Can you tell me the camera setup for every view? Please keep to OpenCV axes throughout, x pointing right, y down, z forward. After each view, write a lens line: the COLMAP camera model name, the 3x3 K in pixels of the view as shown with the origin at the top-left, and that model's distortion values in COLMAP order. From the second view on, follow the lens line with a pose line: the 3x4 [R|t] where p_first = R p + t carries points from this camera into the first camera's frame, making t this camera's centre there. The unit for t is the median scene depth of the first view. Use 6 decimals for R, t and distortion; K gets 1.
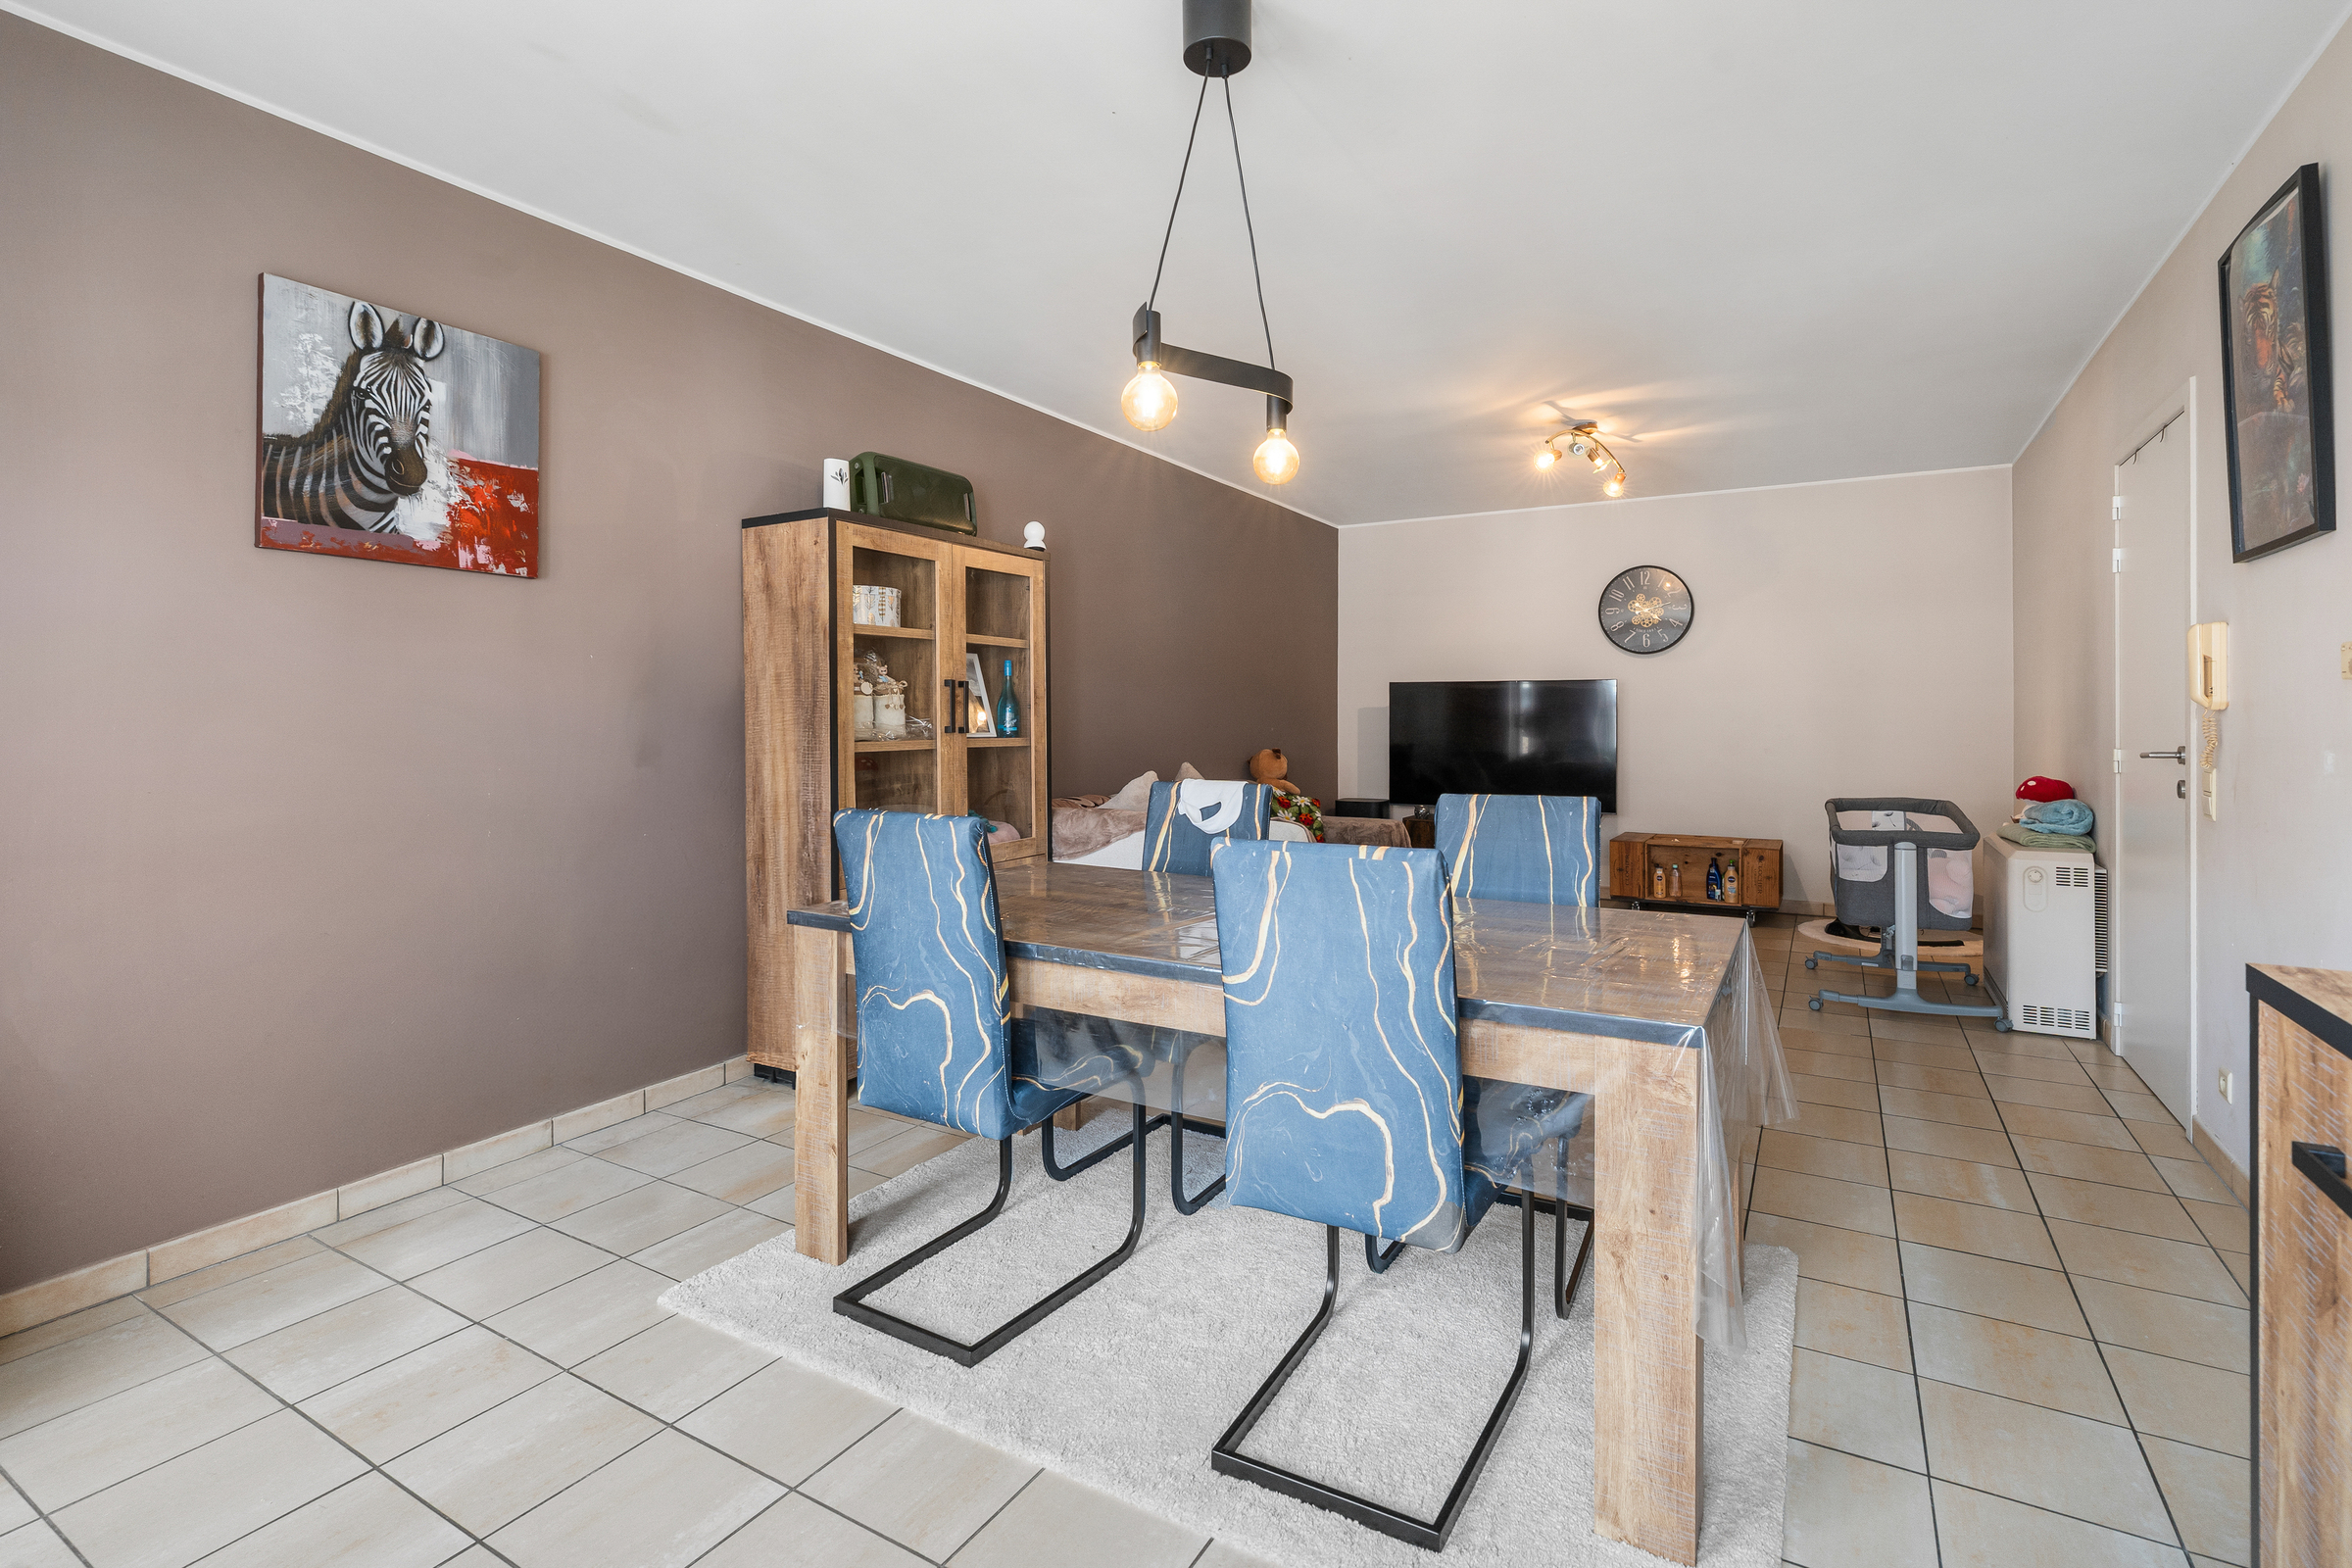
lens RADIAL K [[1104.5, 0, 1178.3], [0, 1104.5, 725.1], [0, 0, 1]] dist [-0.001607, -0.000456]
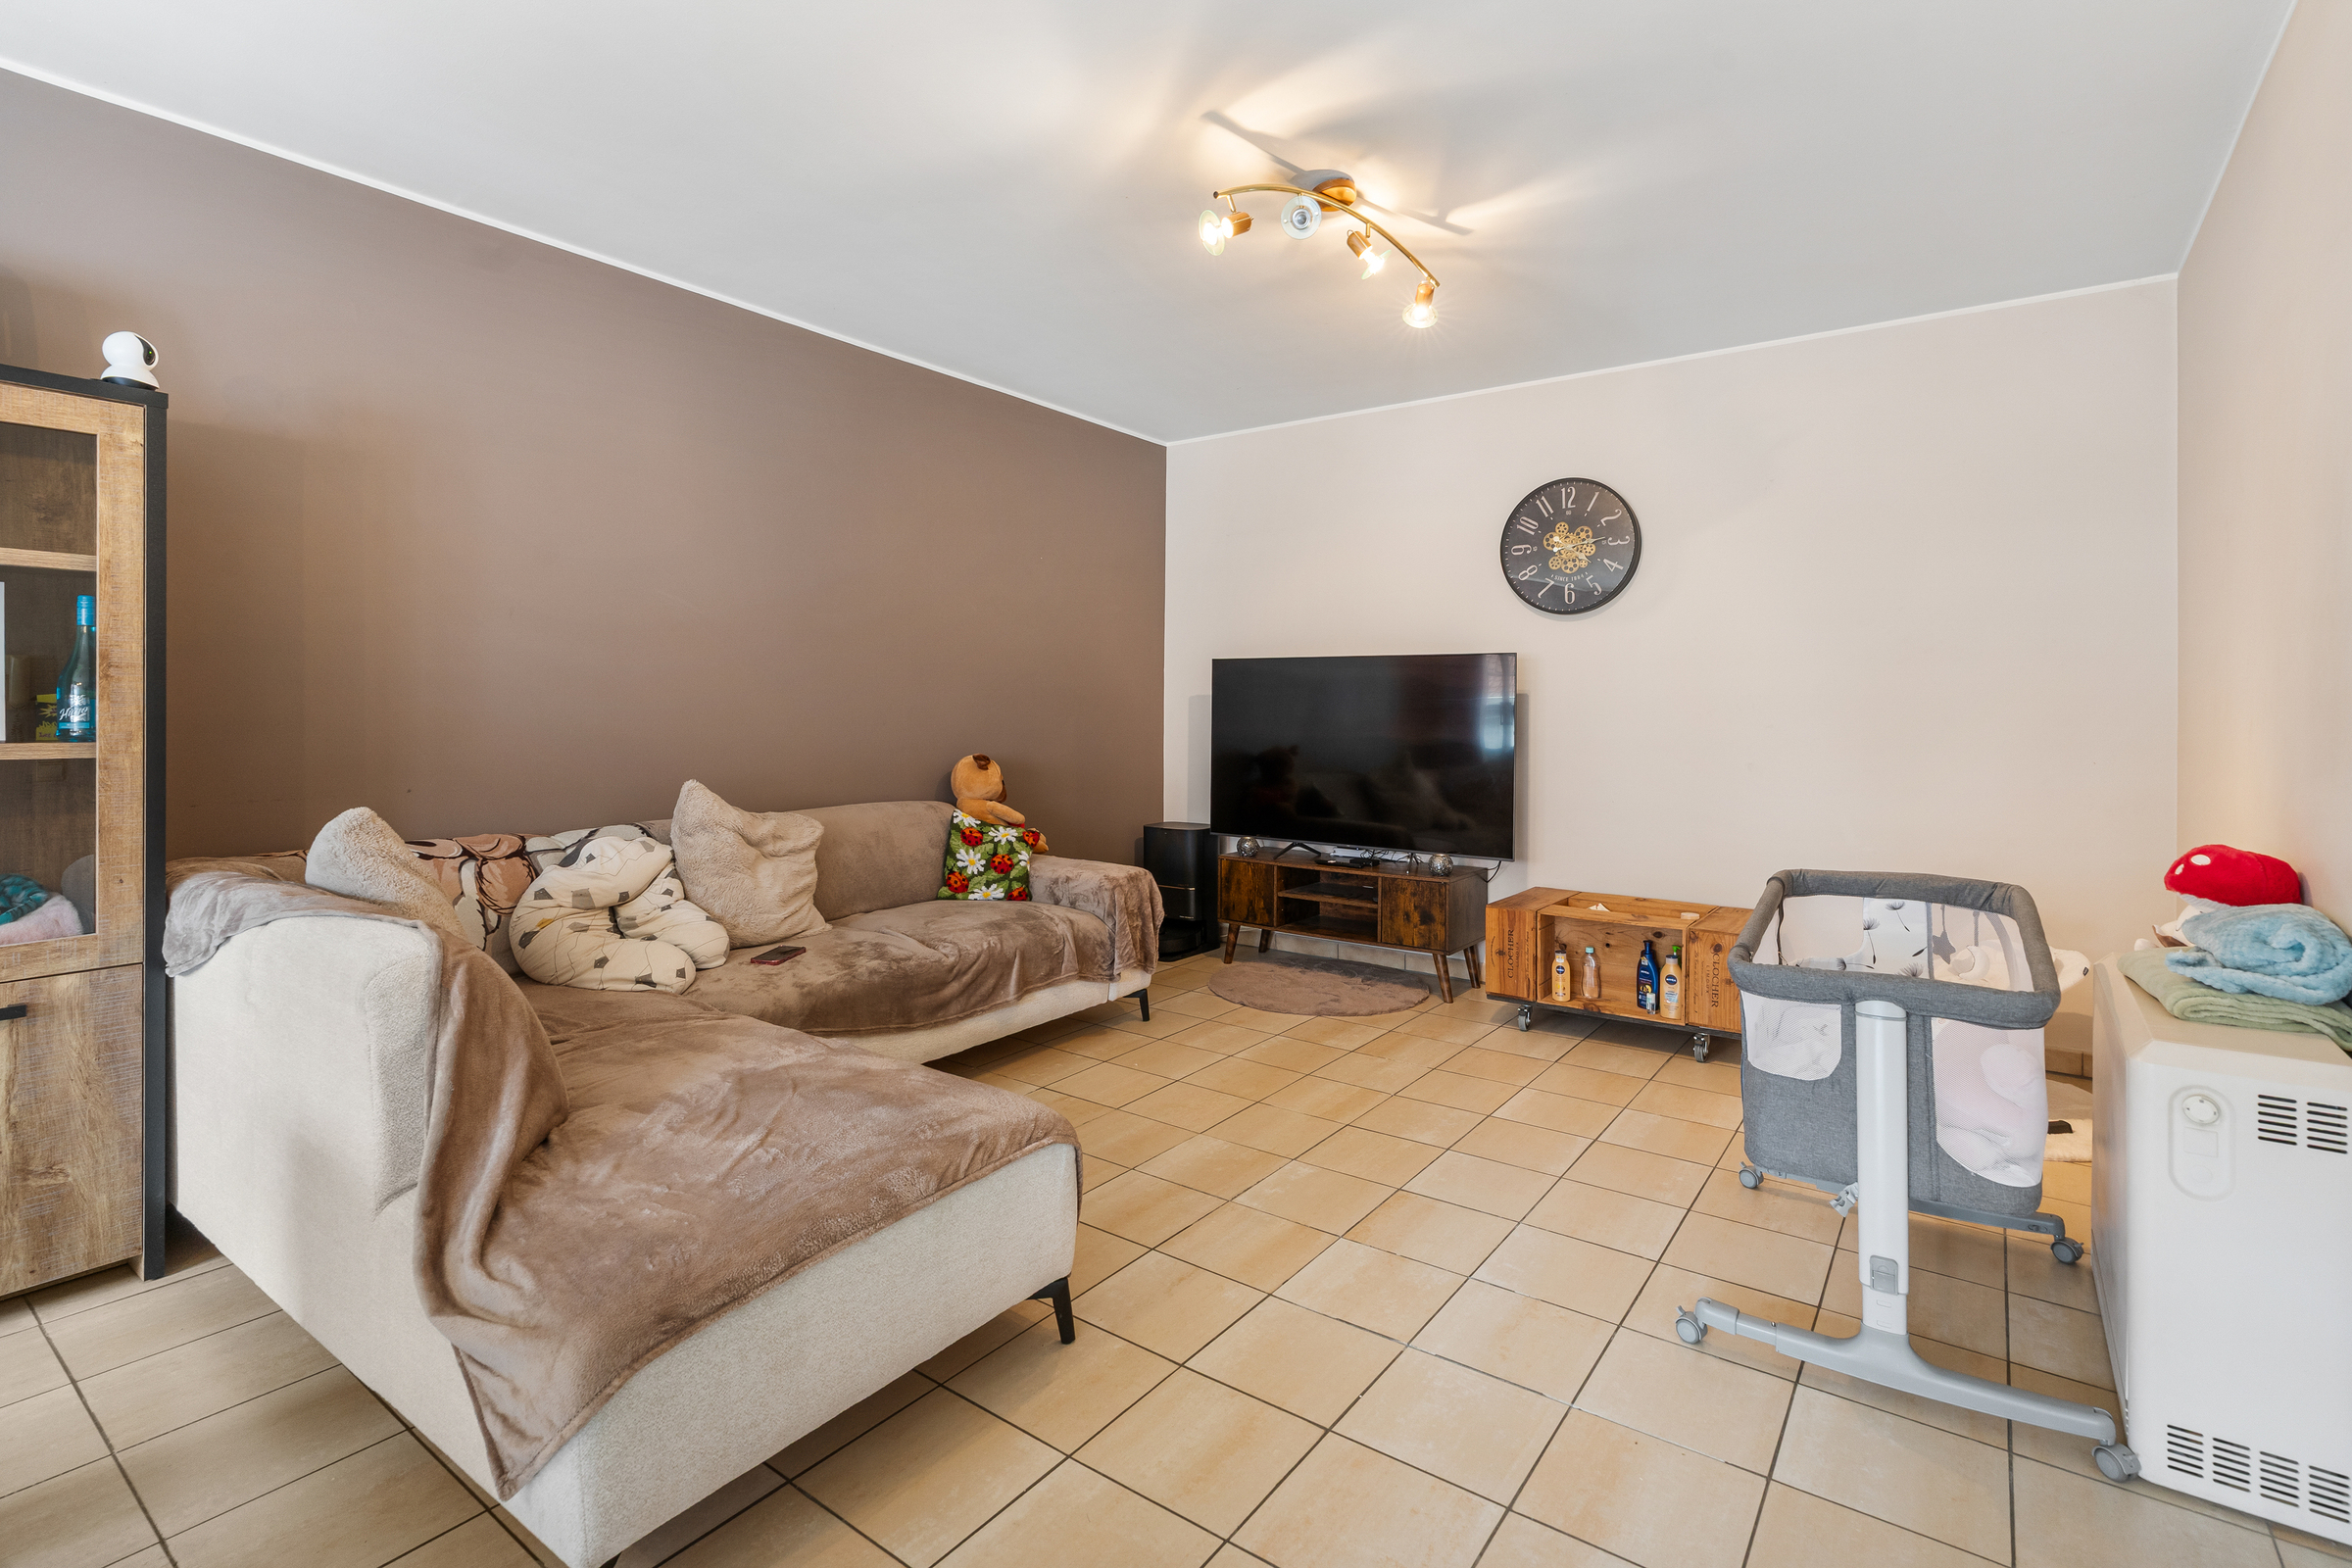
lens RADIAL K [[1102.1, 0, 1177.9], [0, 1102.1, 714.1], [0, 0, 1]] dist [-0.002603, 0.001177]
pose [[0.994528, 0.007205, -0.104218, 0.352239], [-0.007324, 0.999973, -0.000752, -0.004609], [0.104210, 0.001512, 0.994554, 0.442988]]
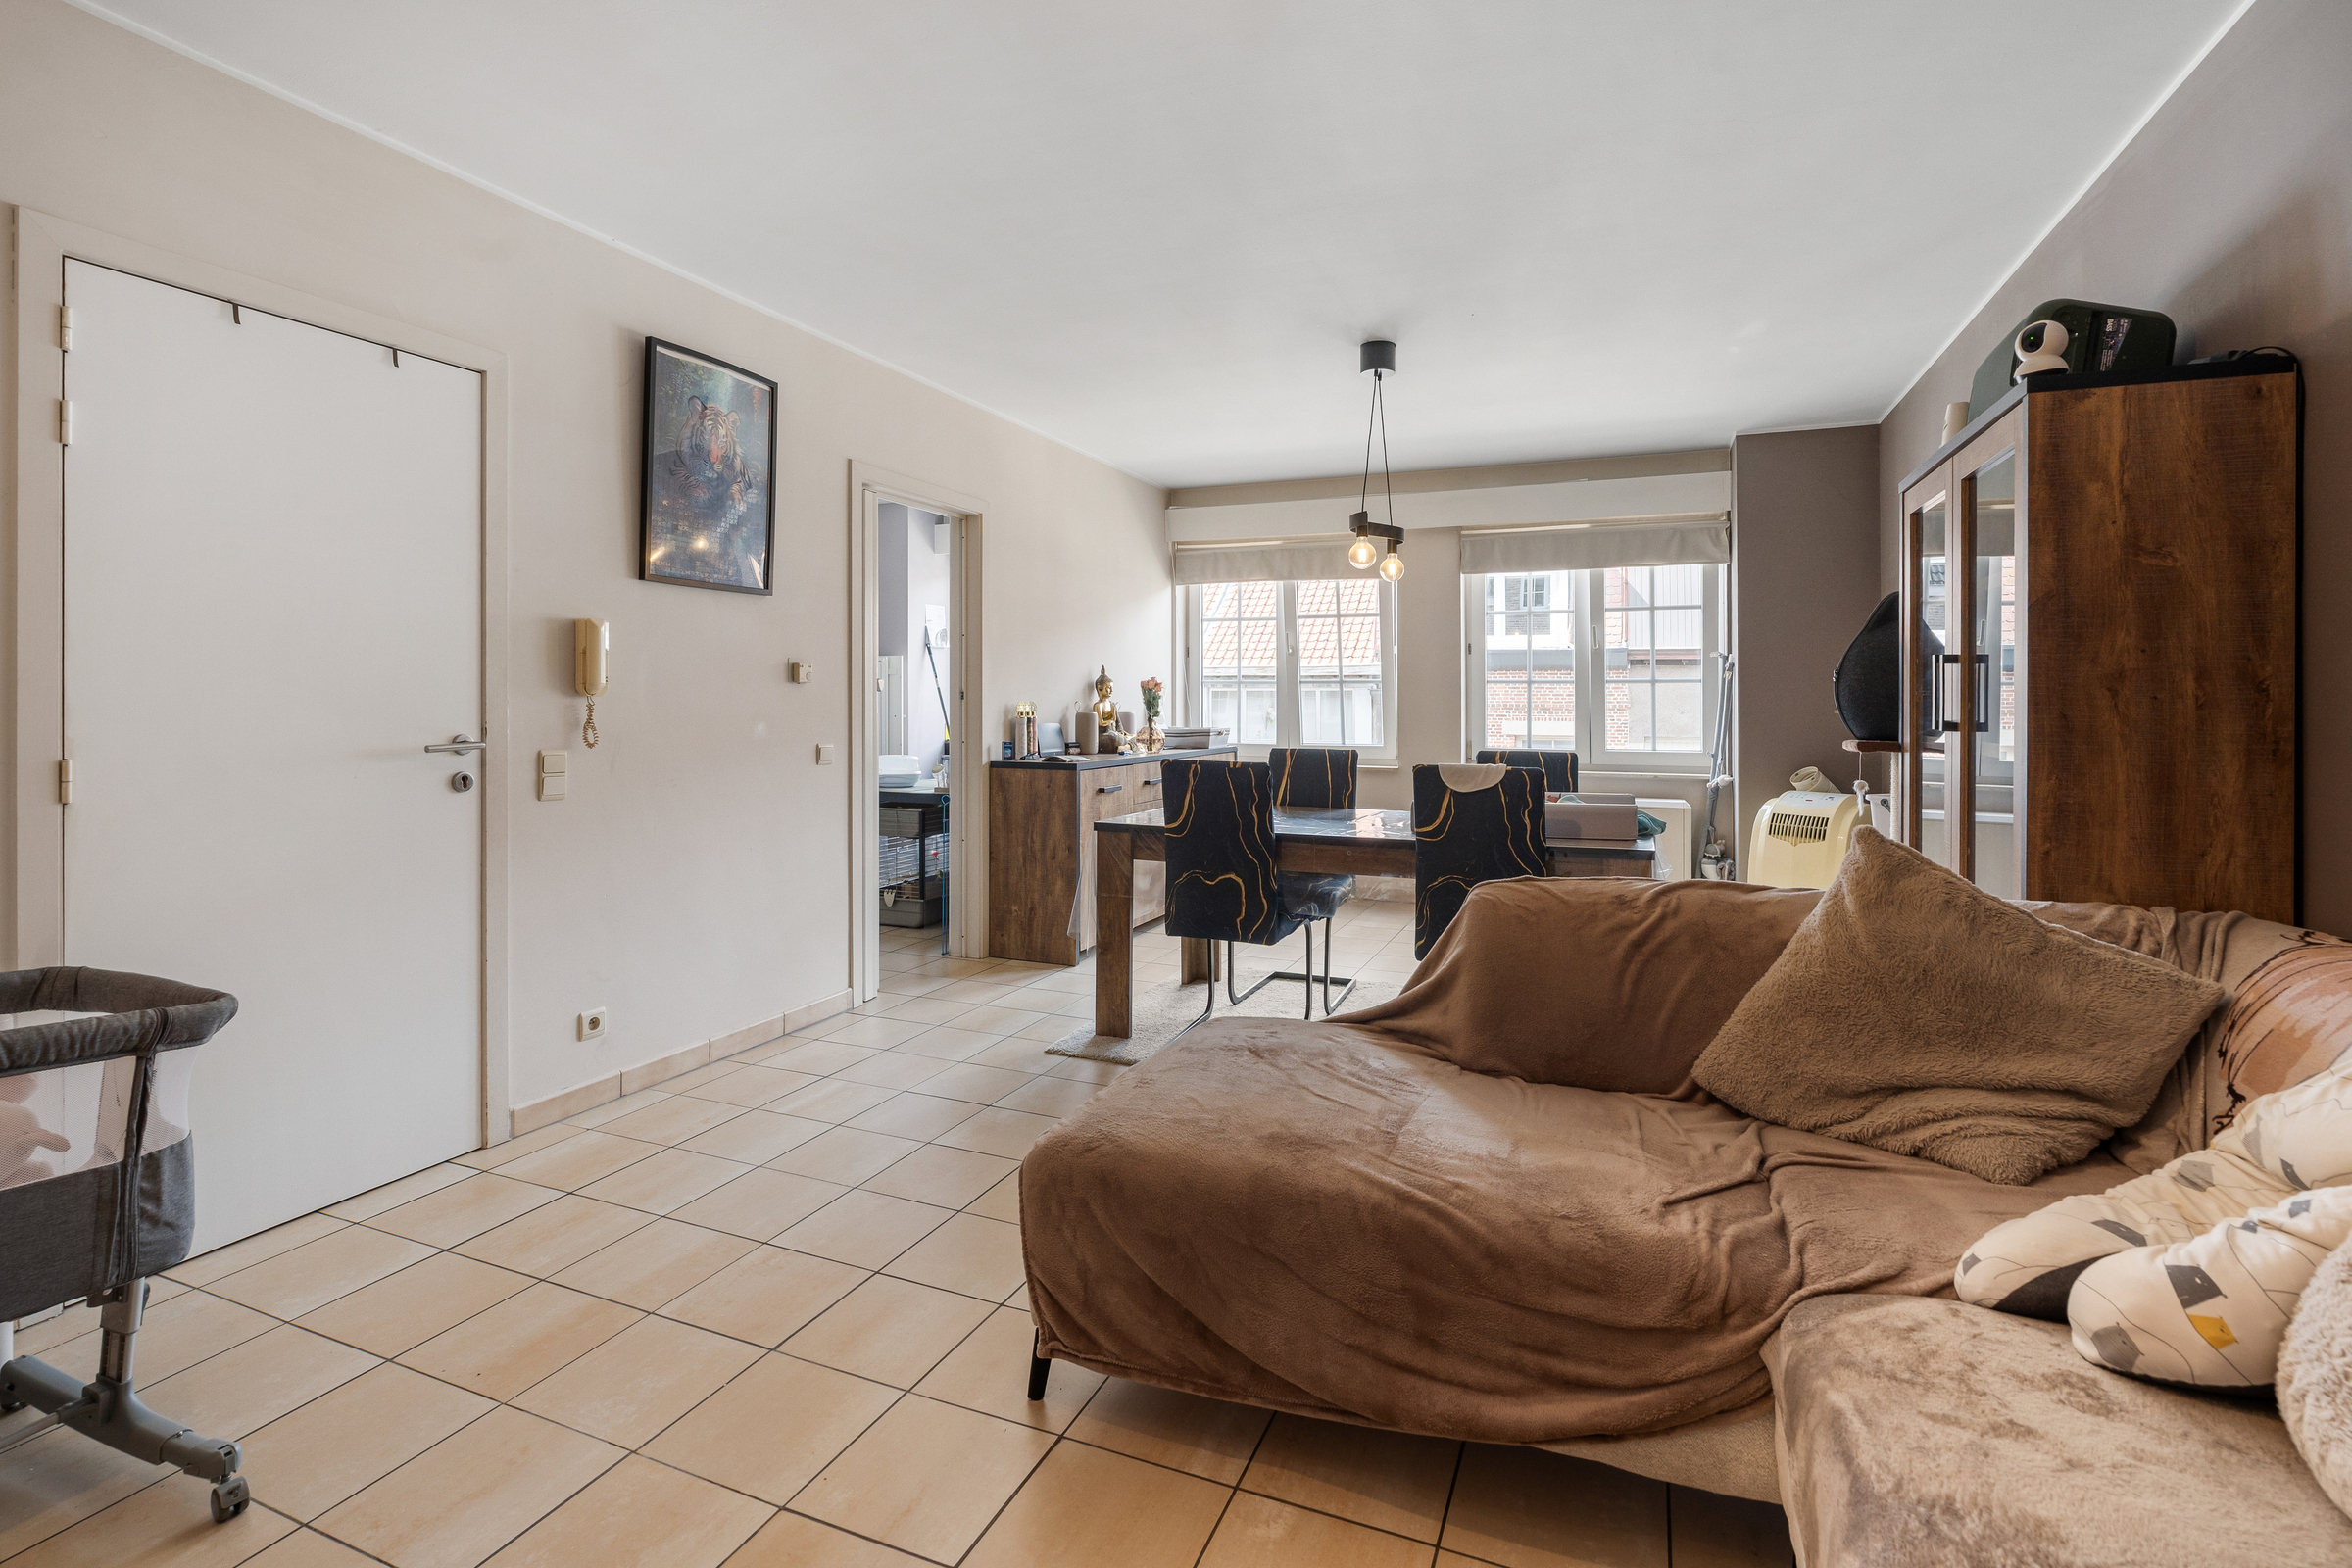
lens RADIAL K [[1110.6, 0, 1172.2], [0, 1110.6, 692.0], [0, 0, 1]] dist [-0.001897, 0.000702]
pose [[-0.991582, -0.000214, -0.129483, 0.277723], [-0.000347, 0.999999, 0.001003, -0.012930], [0.129483, 0.001040, -0.991581, 1.213010]]
